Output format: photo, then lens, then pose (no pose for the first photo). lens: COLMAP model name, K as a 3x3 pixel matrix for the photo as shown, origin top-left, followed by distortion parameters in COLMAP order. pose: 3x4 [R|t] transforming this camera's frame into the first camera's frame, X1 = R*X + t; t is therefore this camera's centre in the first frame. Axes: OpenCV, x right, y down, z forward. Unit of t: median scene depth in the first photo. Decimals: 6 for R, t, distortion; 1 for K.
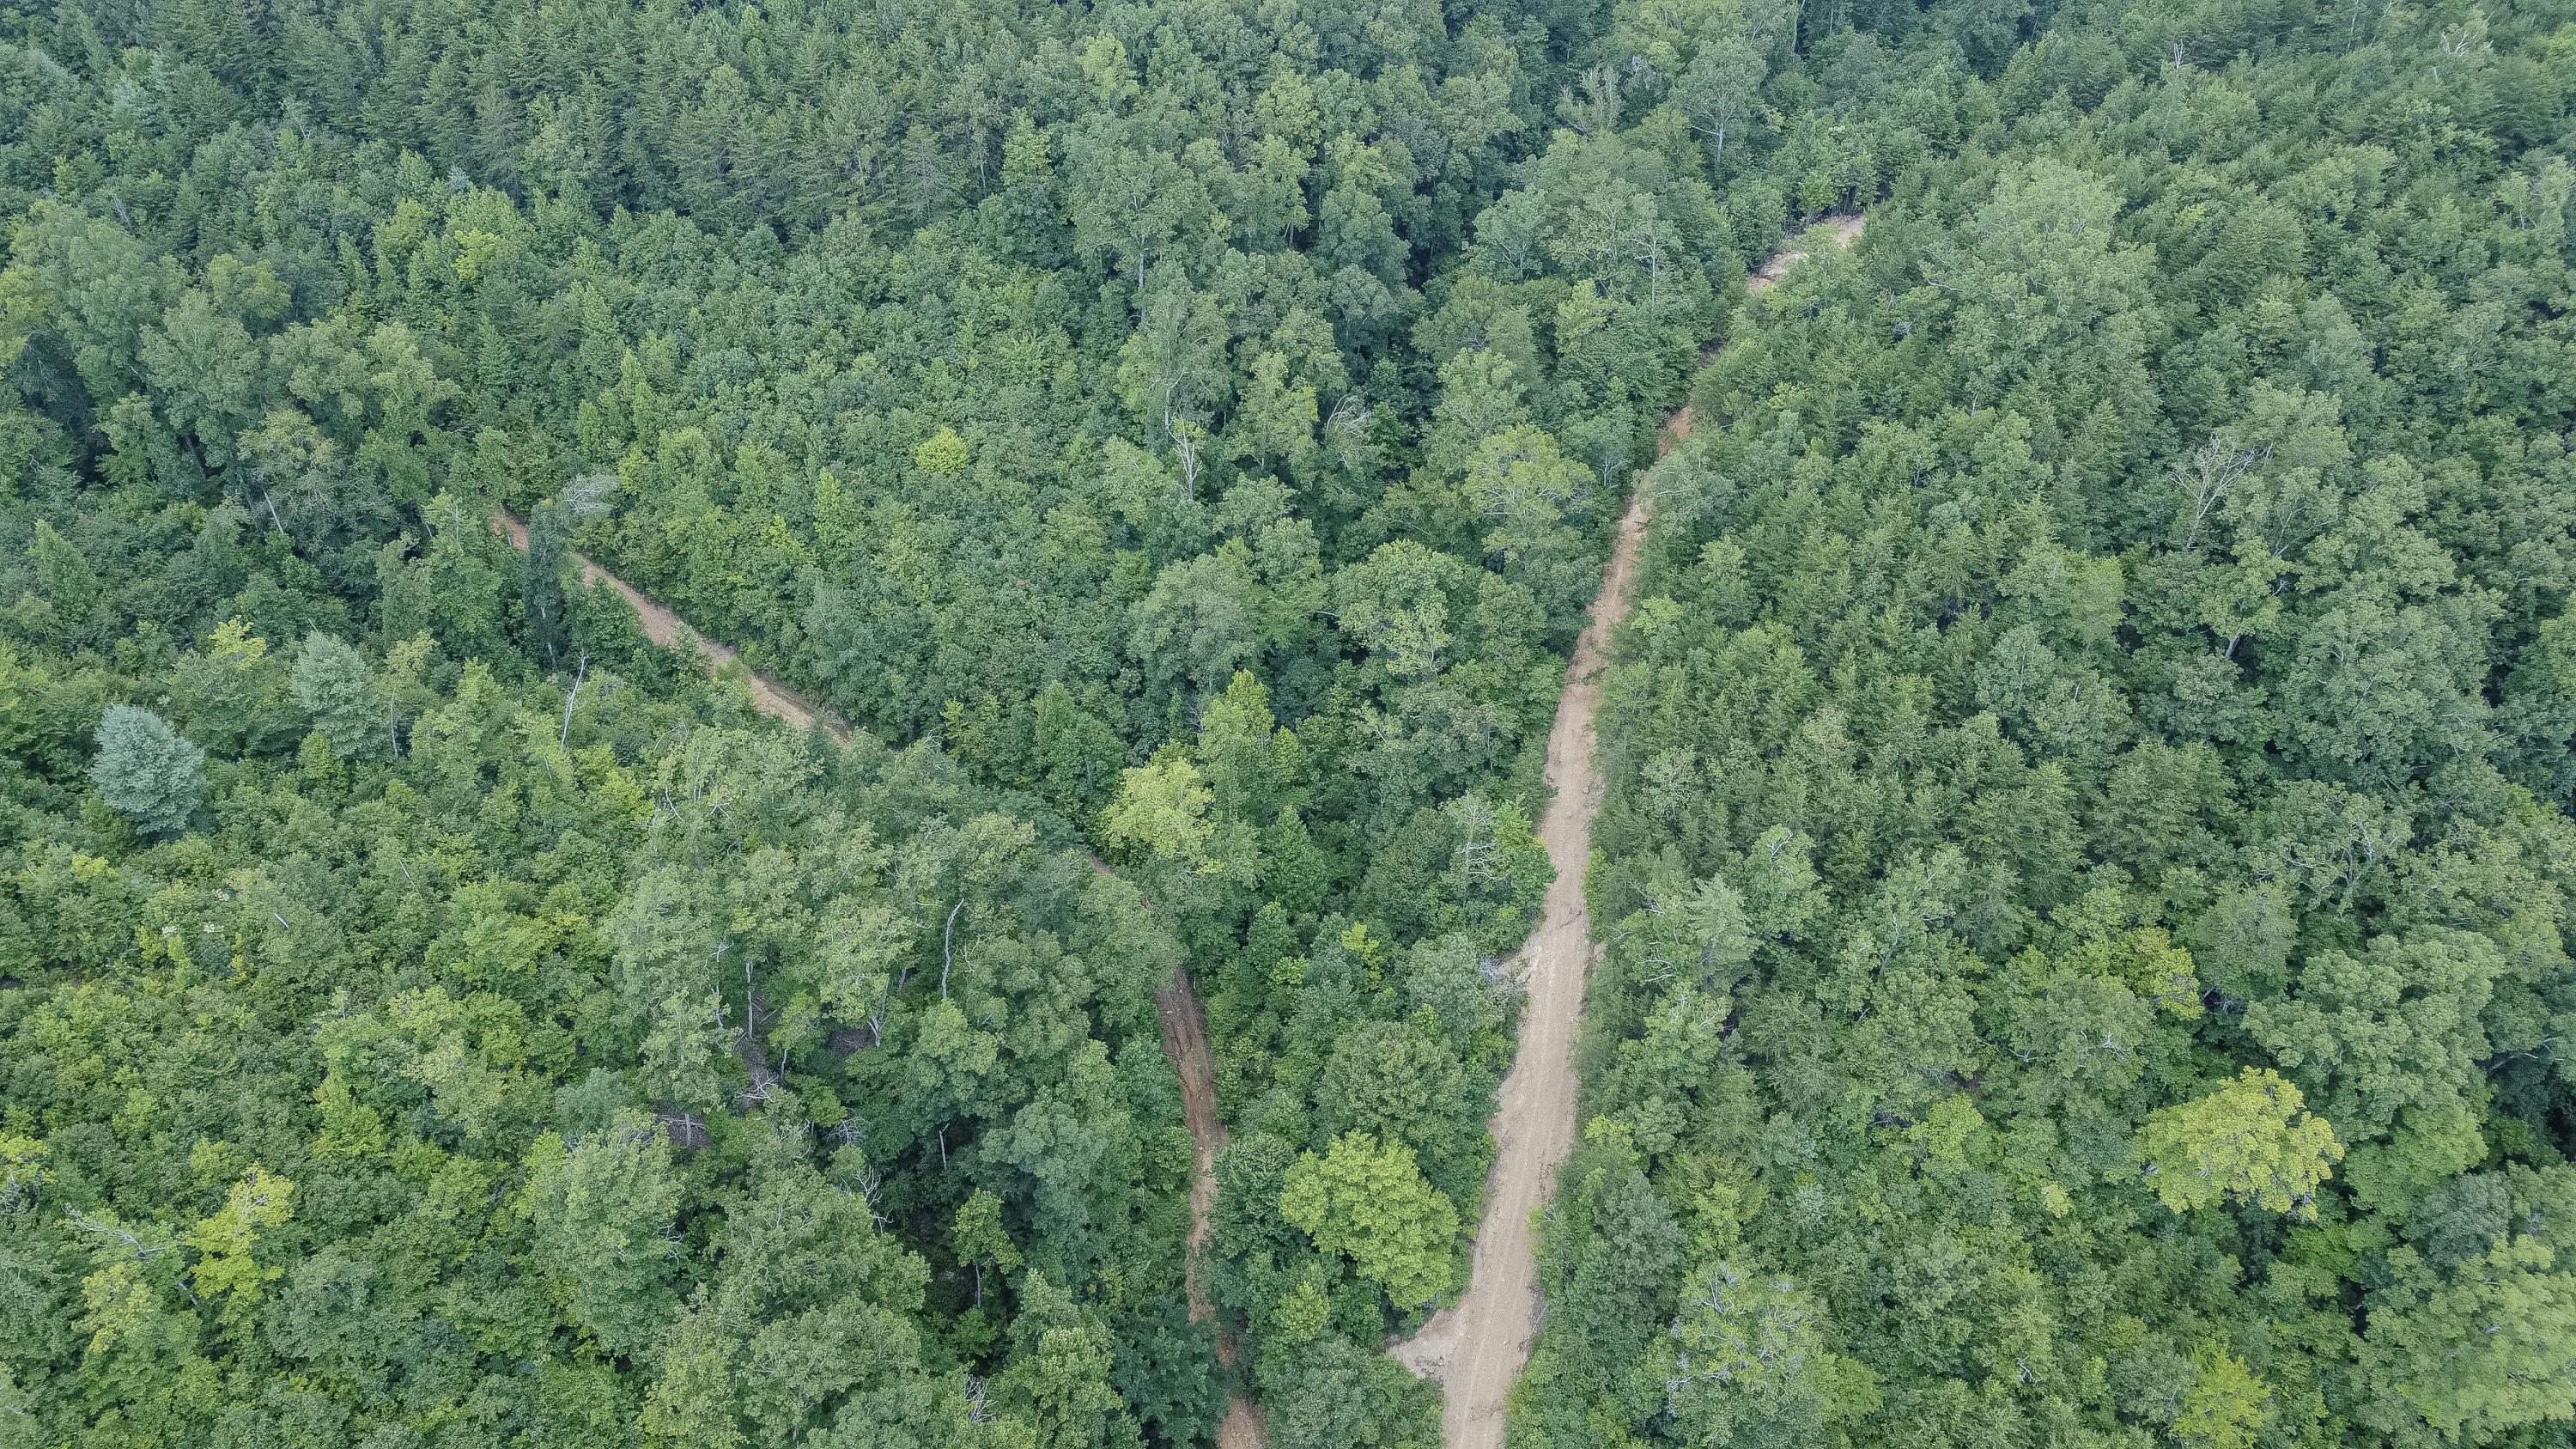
lens RADIAL K [[1945.3, 0, 1282.3], [0, 1945.3, 735.5], [0, 0, 1]] dist [-0.001573, -0.006172]
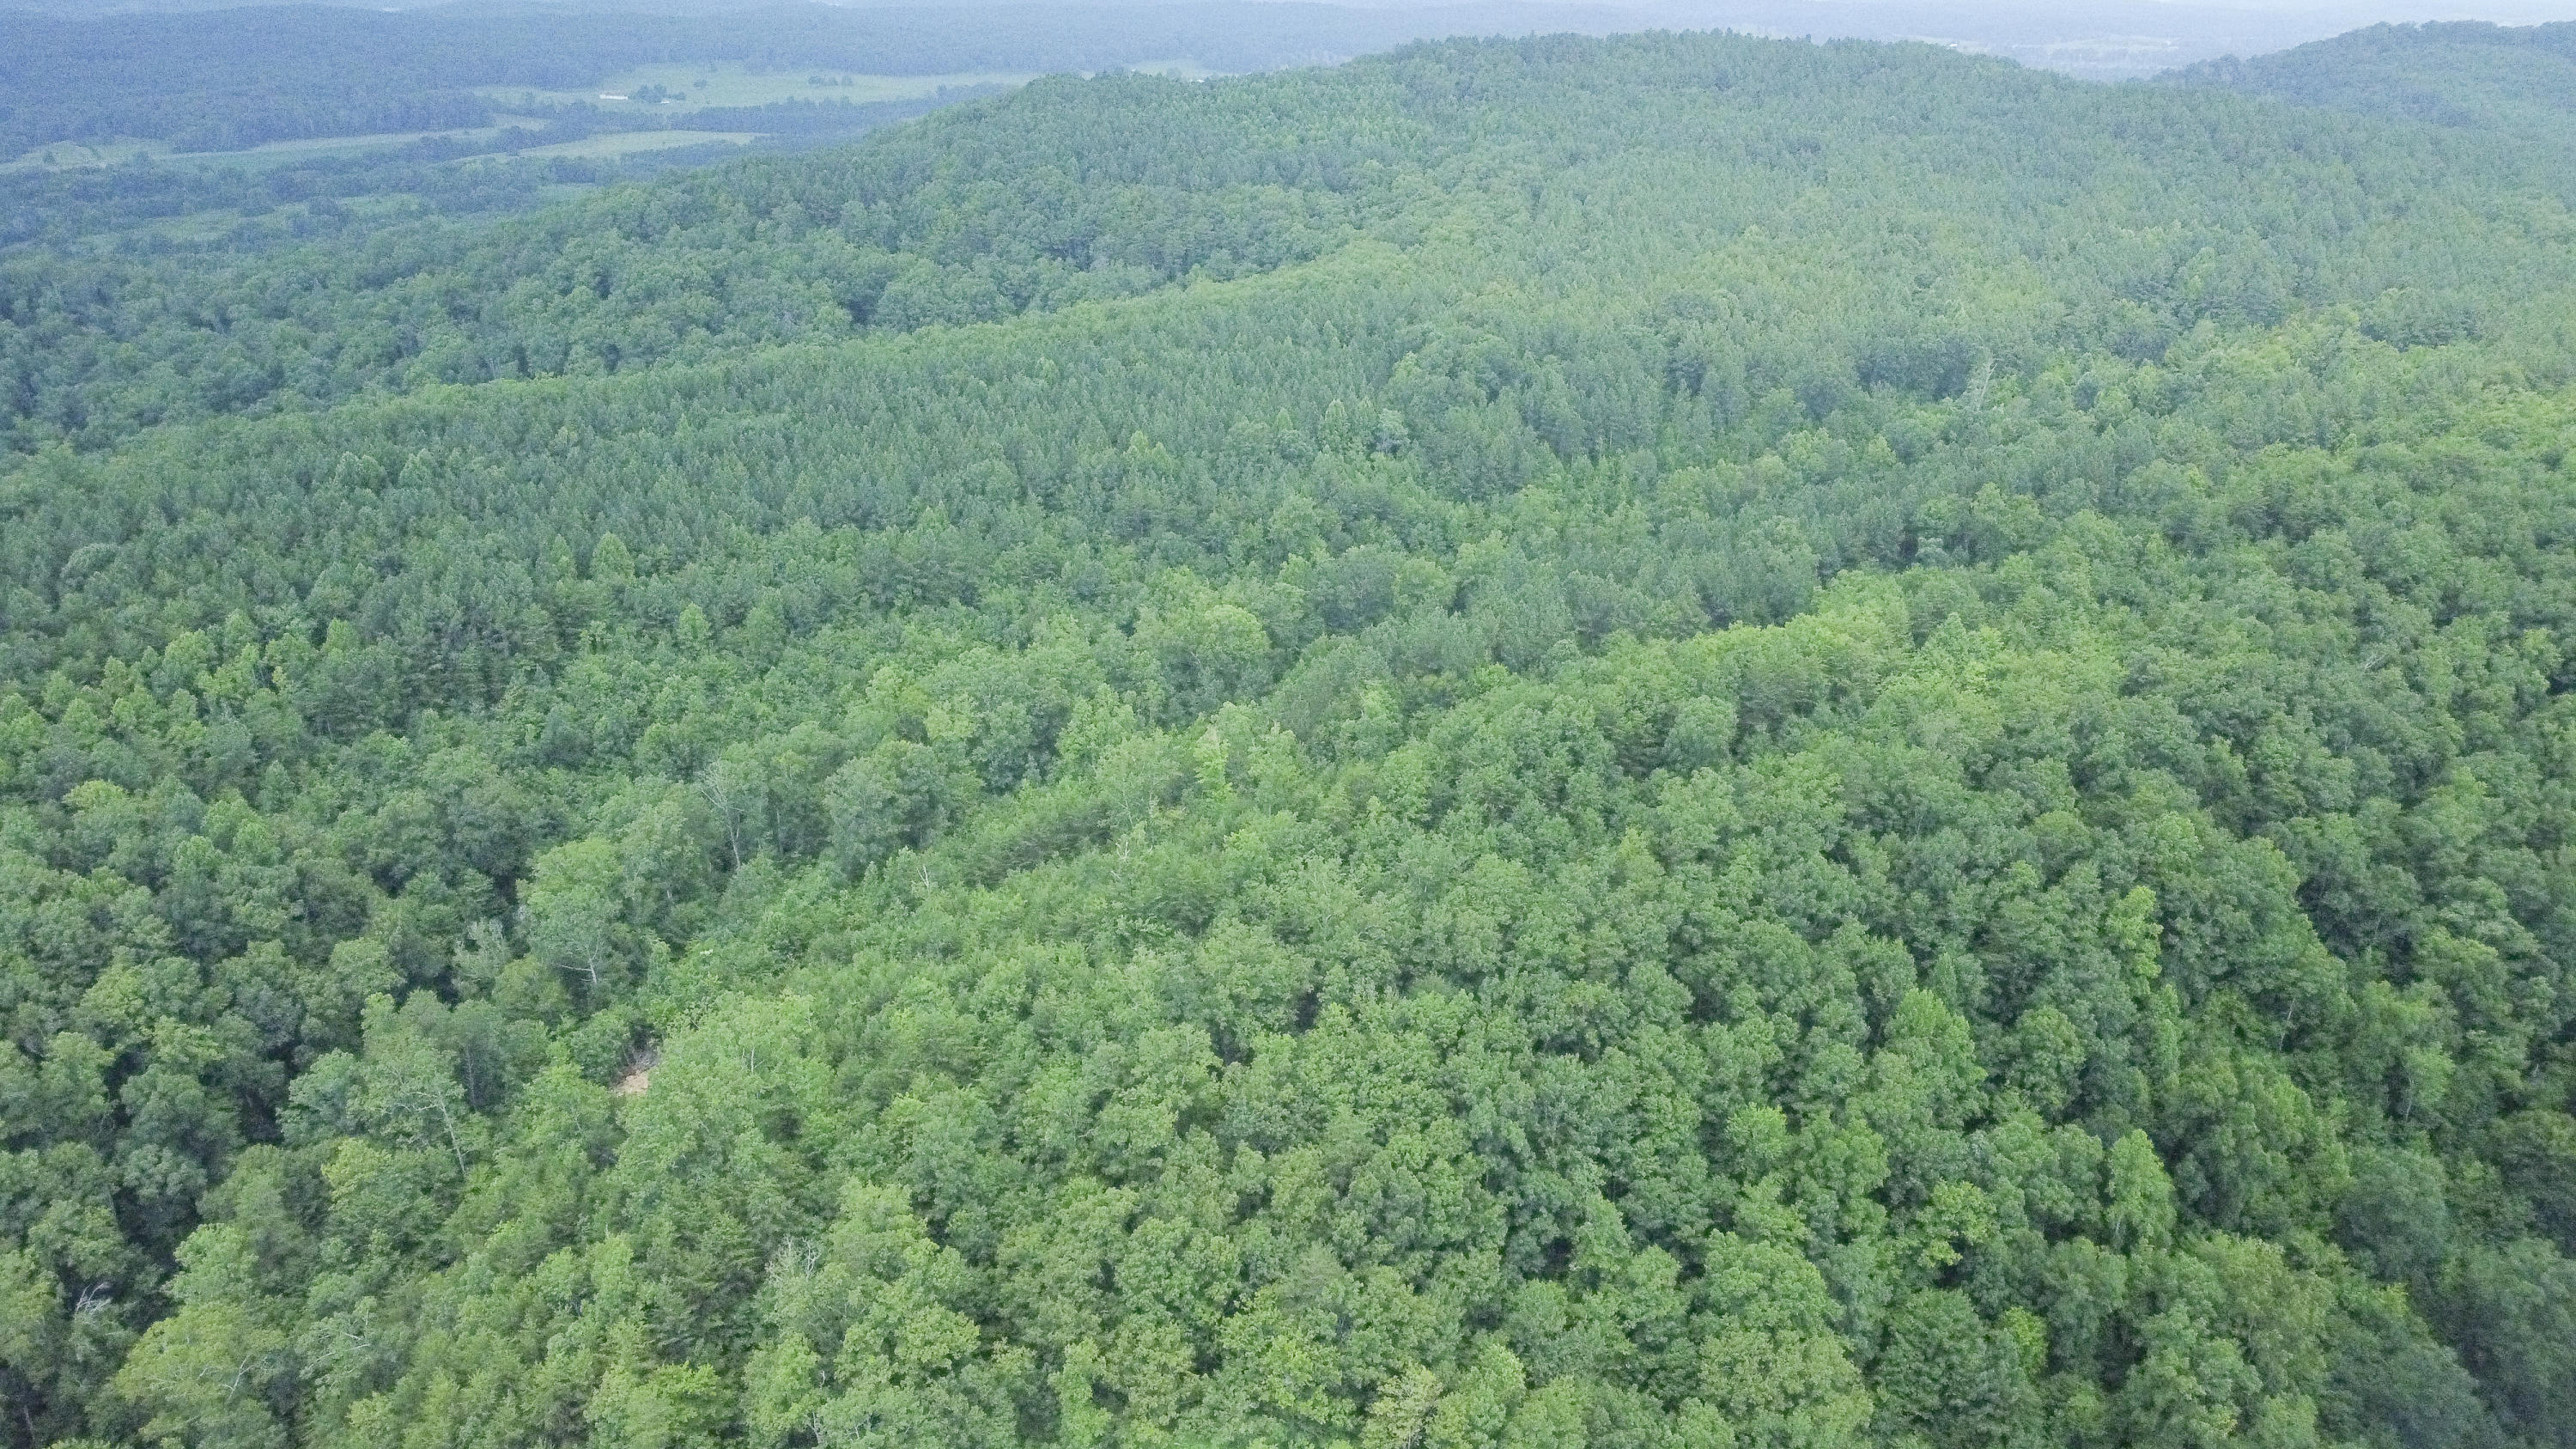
lens RADIAL K [[1945.3, 0, 1281.7], [0, 1945.3, 738.0], [0, 0, 1]] dist [-0.001573, -0.006172]
pose [[0.968436, -0.082573, 0.235187, 0.403078], [0.160201, 0.929045, -0.333483, -0.002618], [-0.190962, 0.360634, 0.912949, -0.138058]]
